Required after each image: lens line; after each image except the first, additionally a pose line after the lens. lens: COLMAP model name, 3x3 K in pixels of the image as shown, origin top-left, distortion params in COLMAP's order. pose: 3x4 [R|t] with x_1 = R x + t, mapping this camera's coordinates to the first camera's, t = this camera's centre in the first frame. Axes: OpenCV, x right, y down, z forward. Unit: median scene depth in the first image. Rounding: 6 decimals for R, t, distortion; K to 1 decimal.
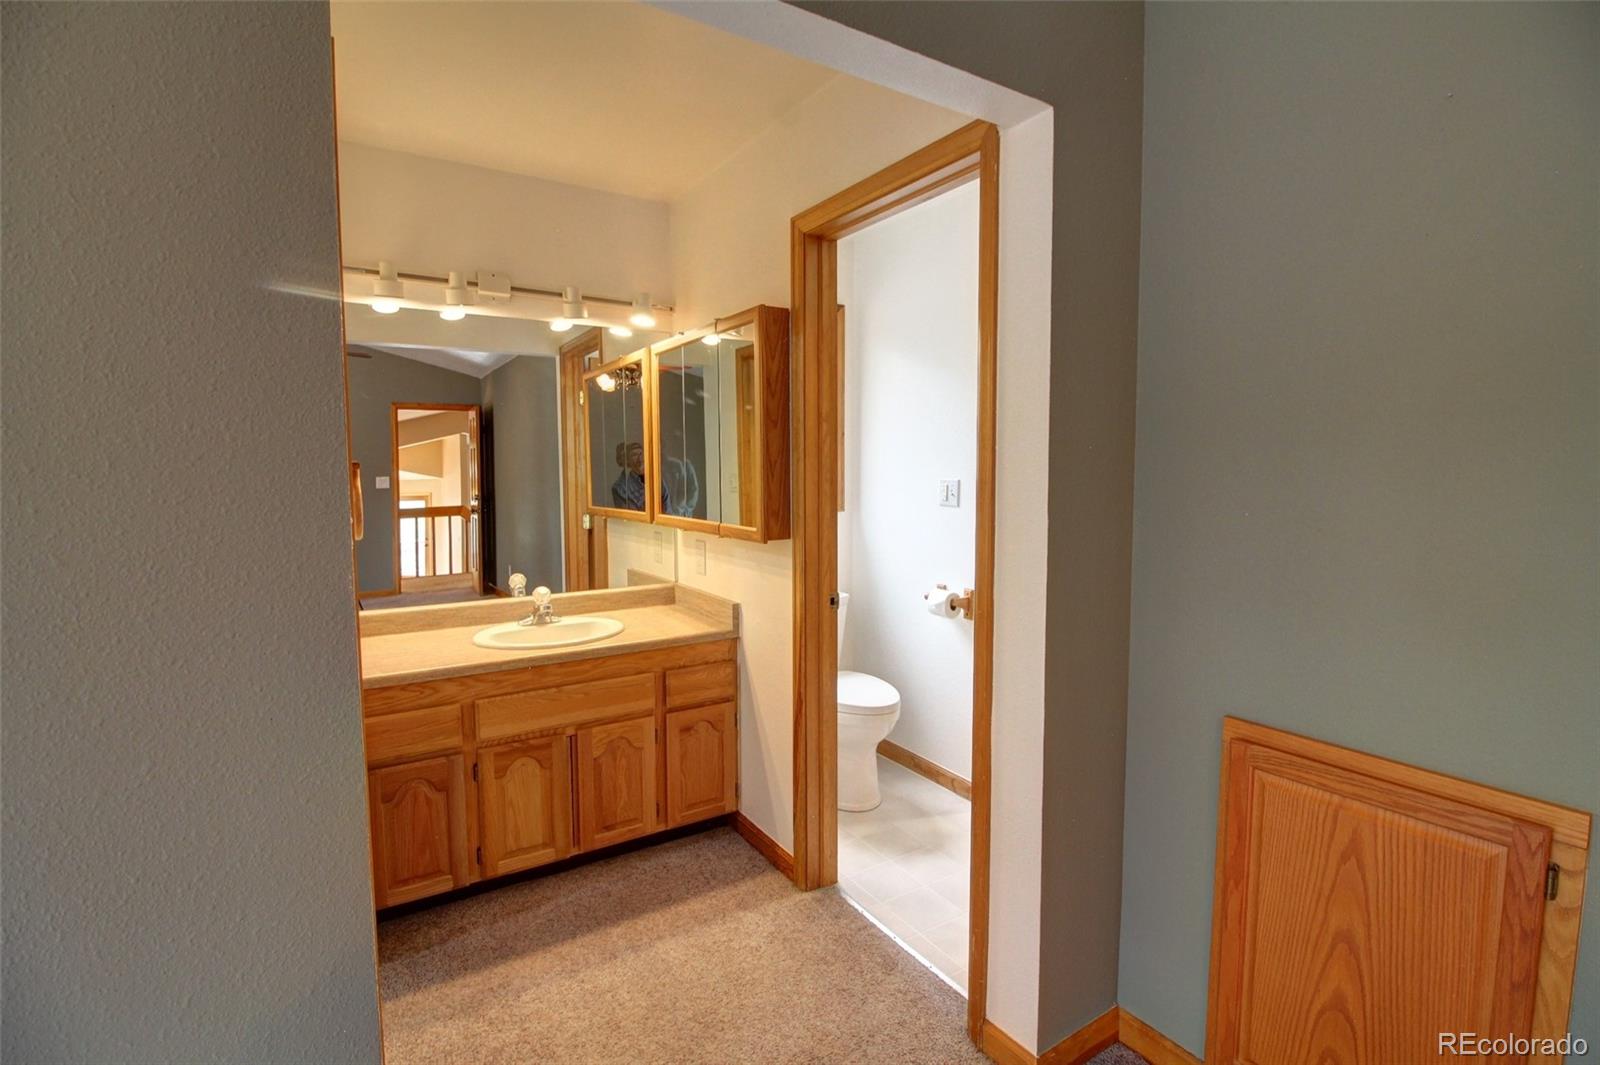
lens RADIAL K [[744.2, 0, 807.0], [0, 744.2, 528.6], [0, 0, 1]] dist [-0.013600, -0.002973]
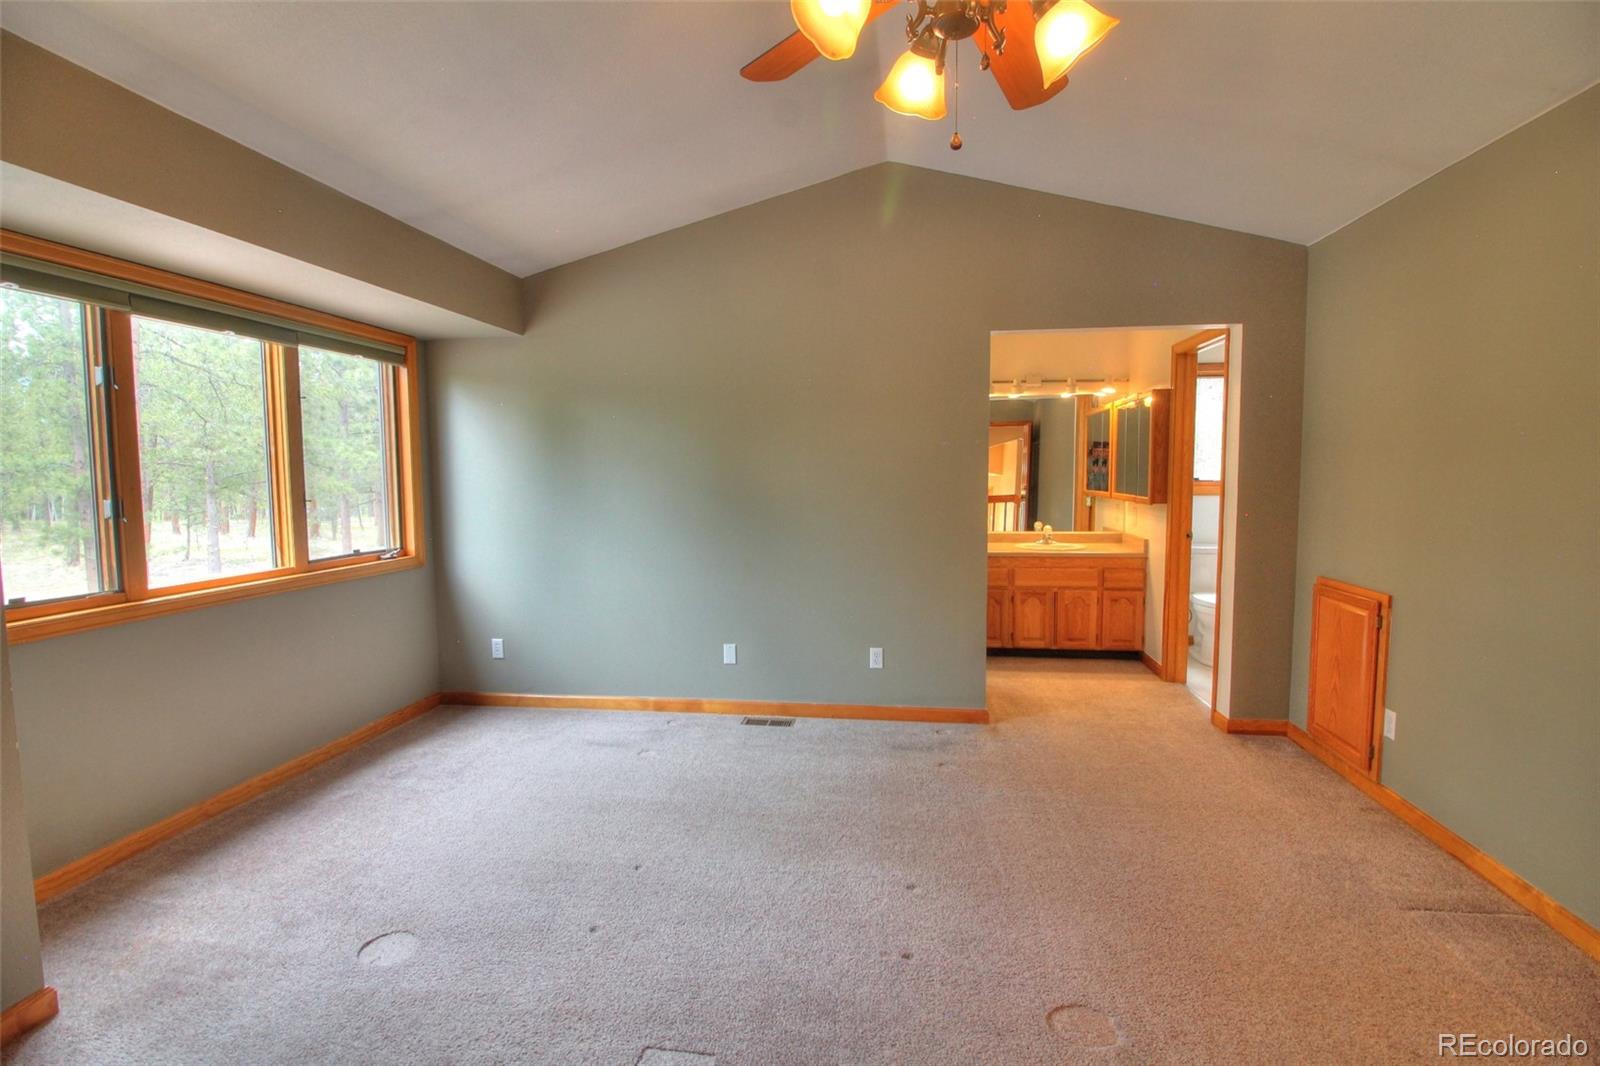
lens RADIAL K [[744.2, 0, 803.7], [0, 744.2, 531.3], [0, 0, 1]] dist [-0.013600, -0.002973]
pose [[0.755663, 0.050143, -0.653038, 0.489156], [-0.045838, 0.998669, 0.023641, 0.076861], [0.653355, 0.012069, 0.756956, -1.028357]]
